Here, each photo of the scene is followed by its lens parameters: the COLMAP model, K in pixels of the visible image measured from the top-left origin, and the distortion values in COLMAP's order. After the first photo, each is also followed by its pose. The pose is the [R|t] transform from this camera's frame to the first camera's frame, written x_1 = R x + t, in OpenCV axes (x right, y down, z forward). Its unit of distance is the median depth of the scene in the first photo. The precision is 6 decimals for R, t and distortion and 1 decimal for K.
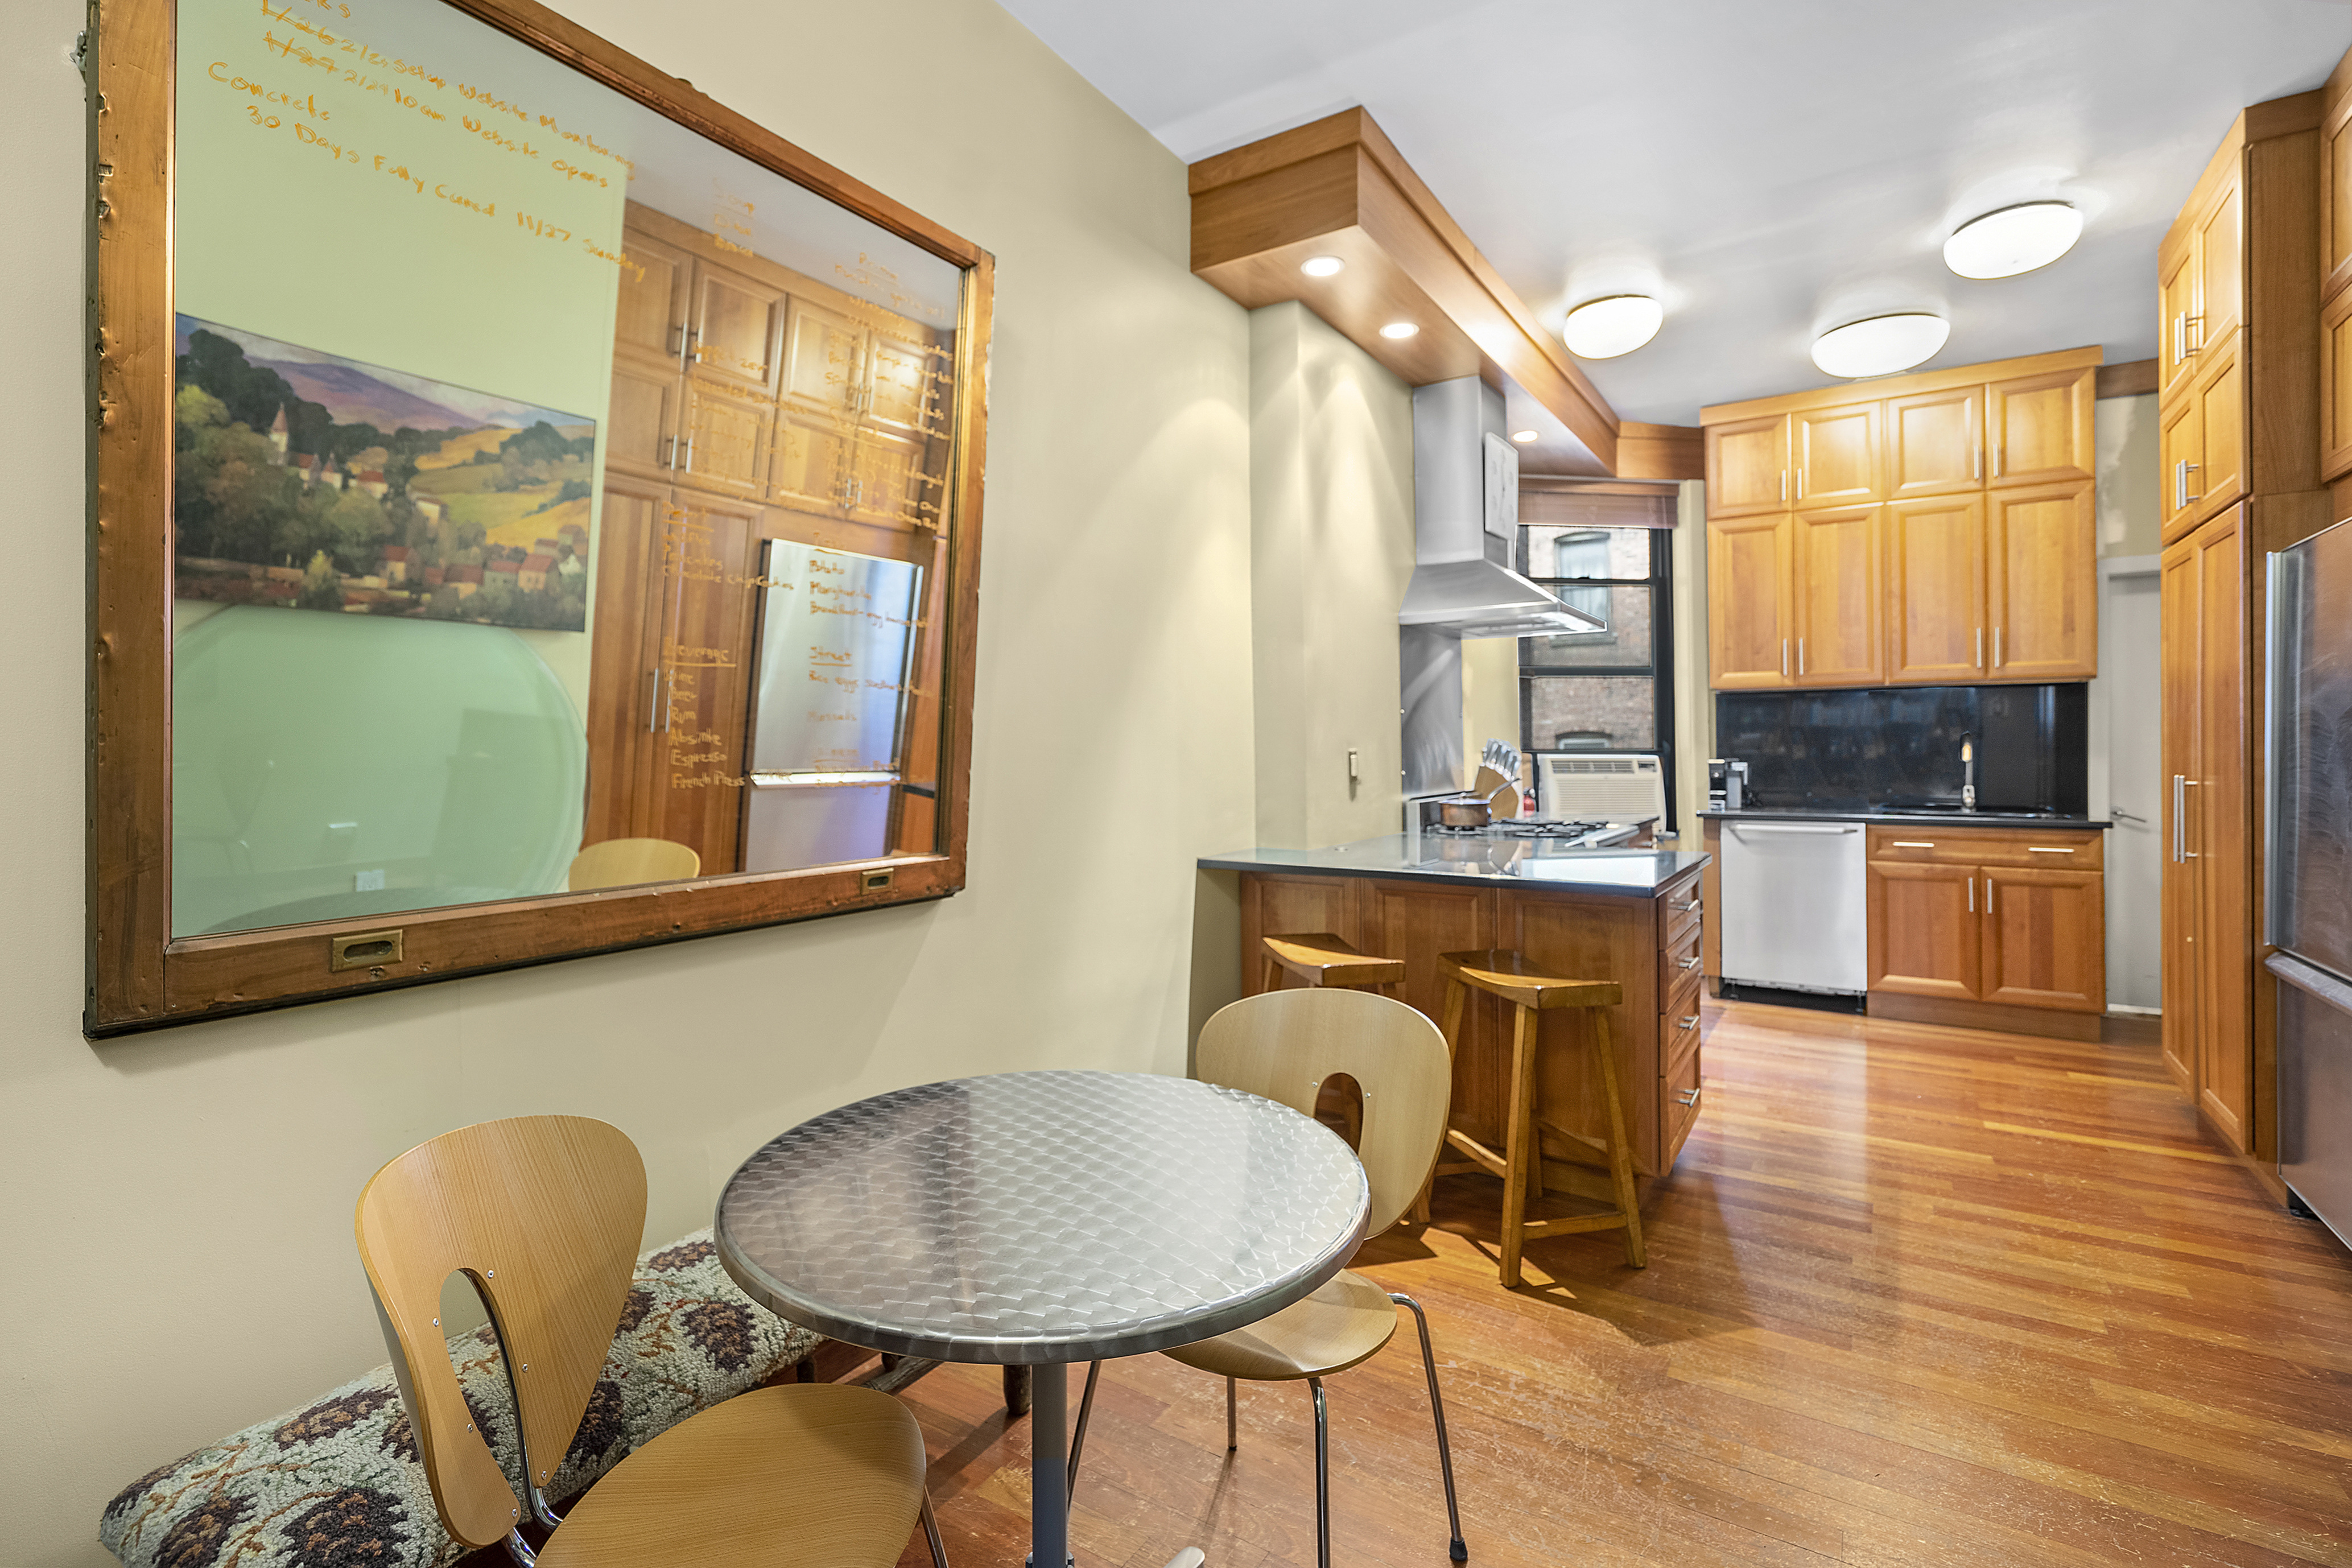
lens RADIAL K [[1084.9, 0, 1175.7], [0, 1084.9, 734.6], [0, 0, 1]] dist [-0.004561, 0.002297]
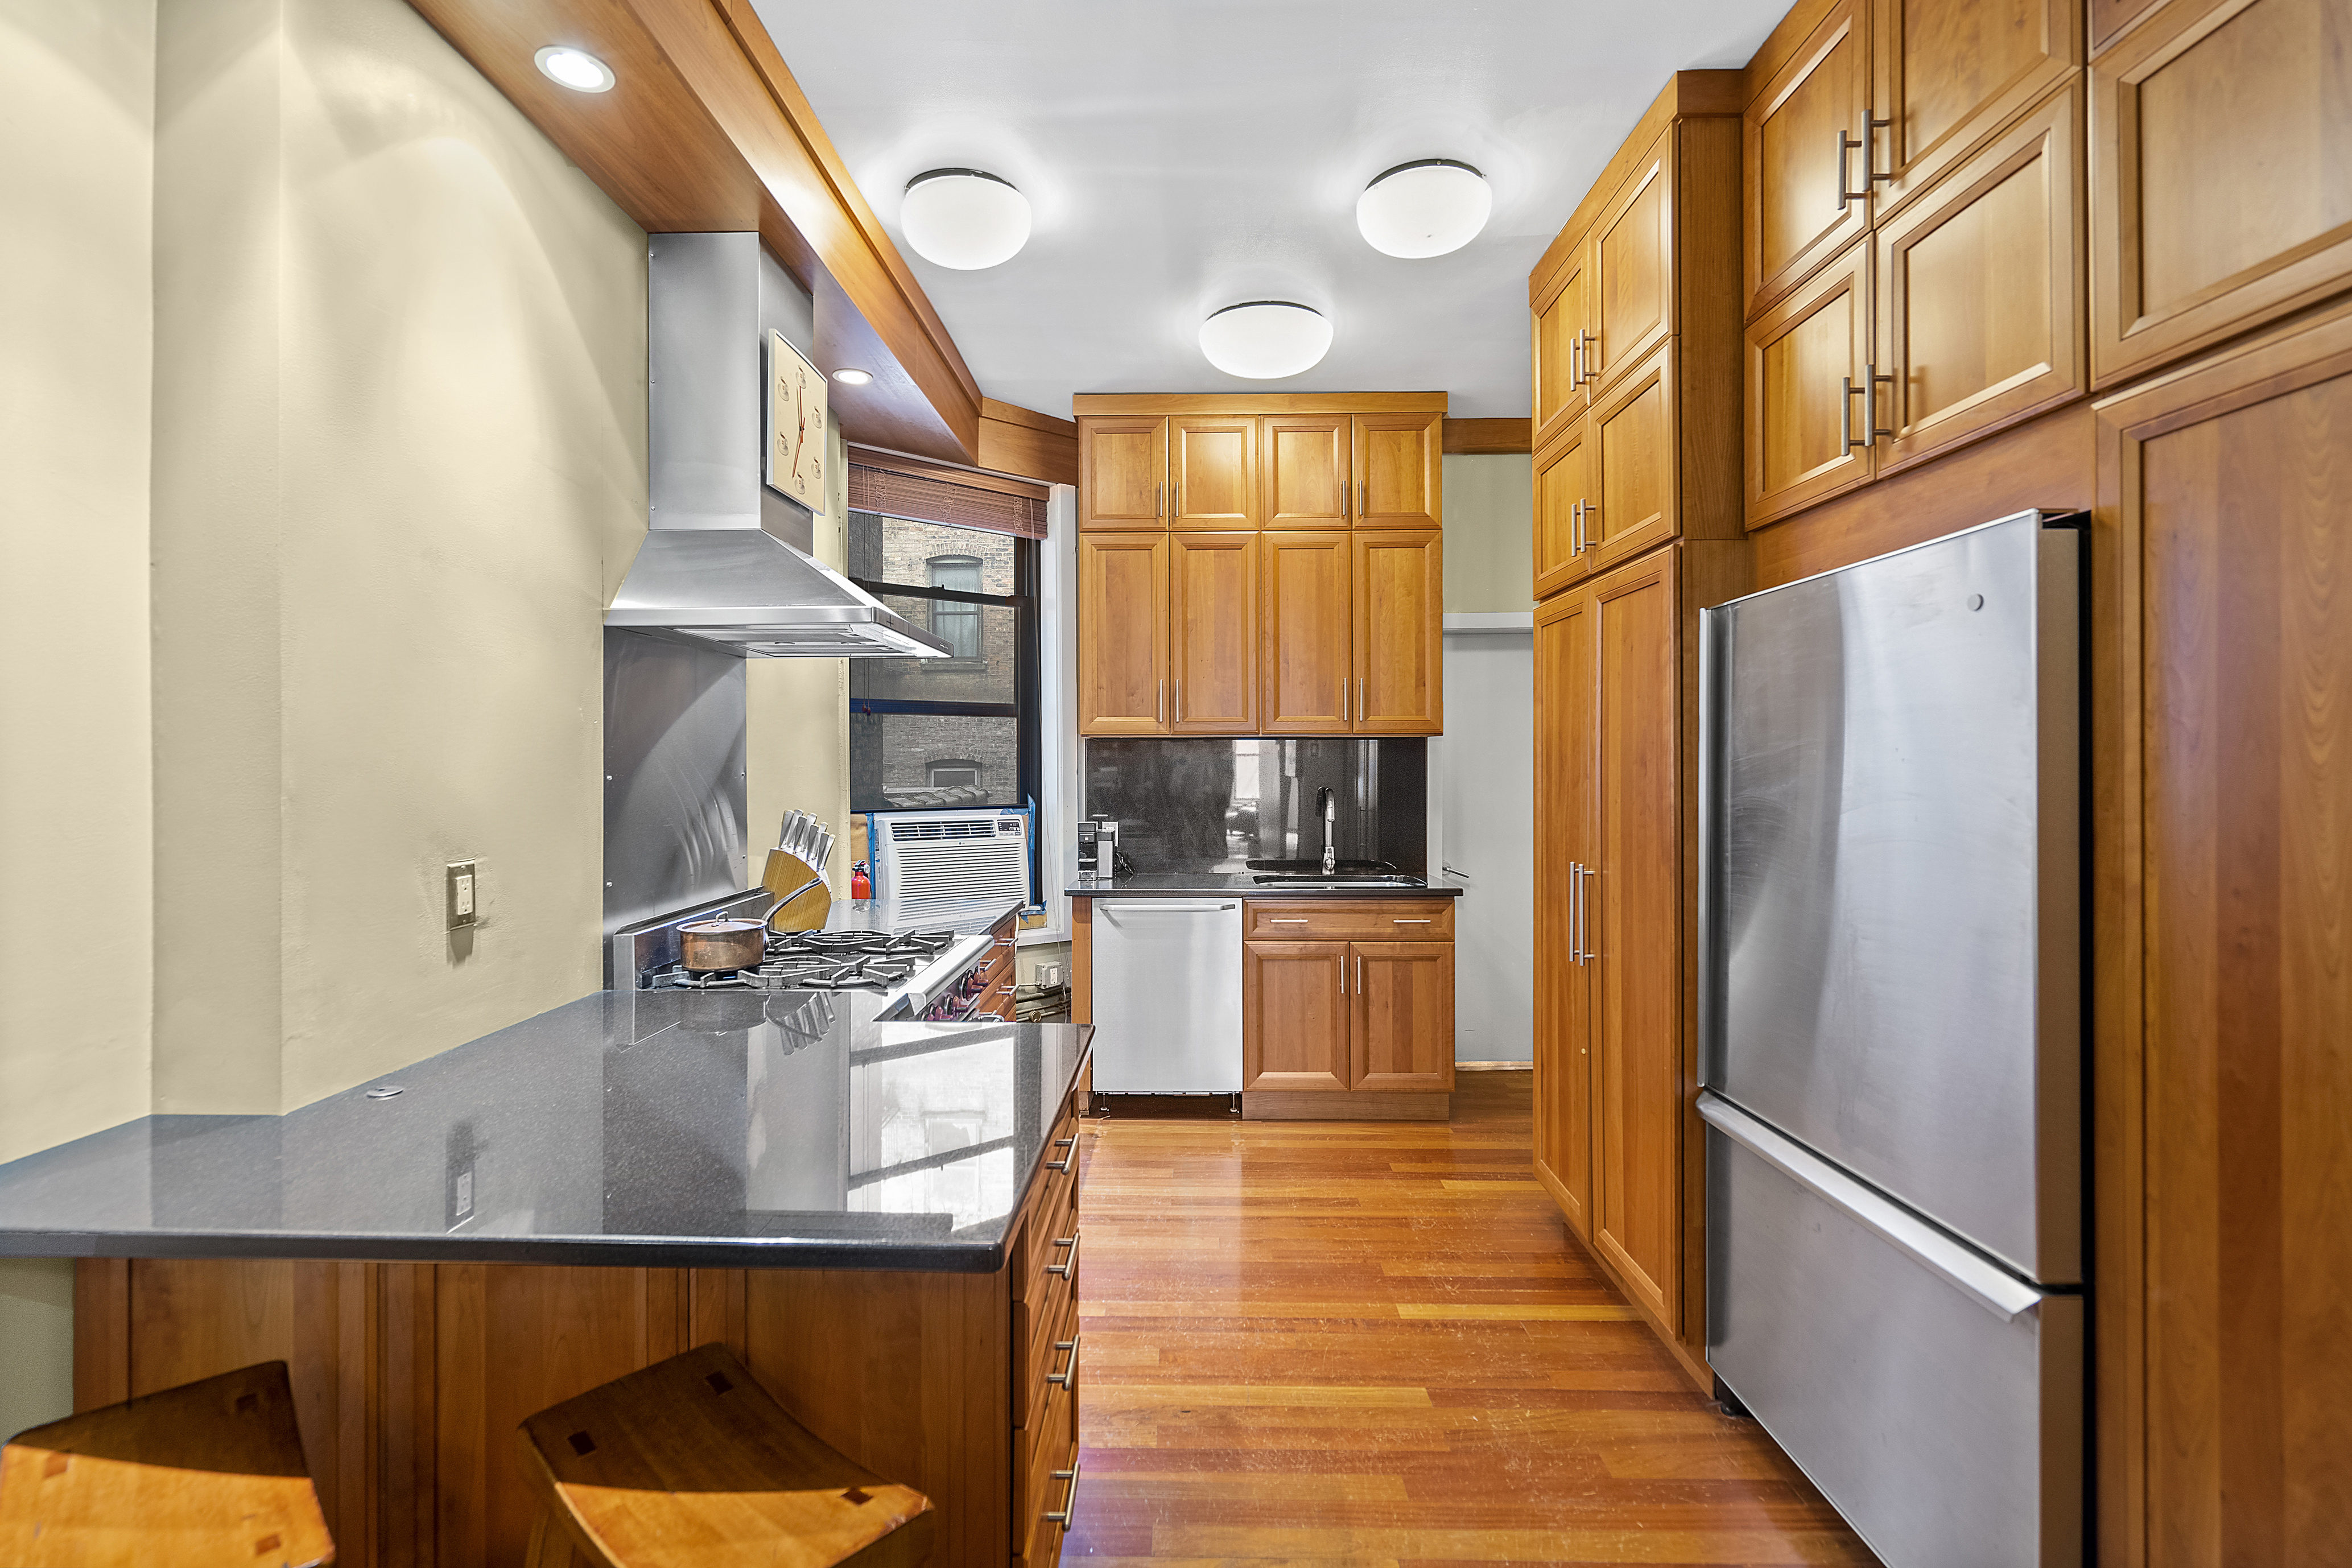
lens RADIAL K [[1084.9, 0, 1181.5], [0, 1084.9, 767.9], [0, 0, 1]] dist [-0.004561, 0.002297]
pose [[0.846535, 0.004018, 0.532319, 0.135120], [-0.010138, 0.999912, 0.008576, -0.028773], [-0.532237, -0.012657, 0.846501, 0.296367]]
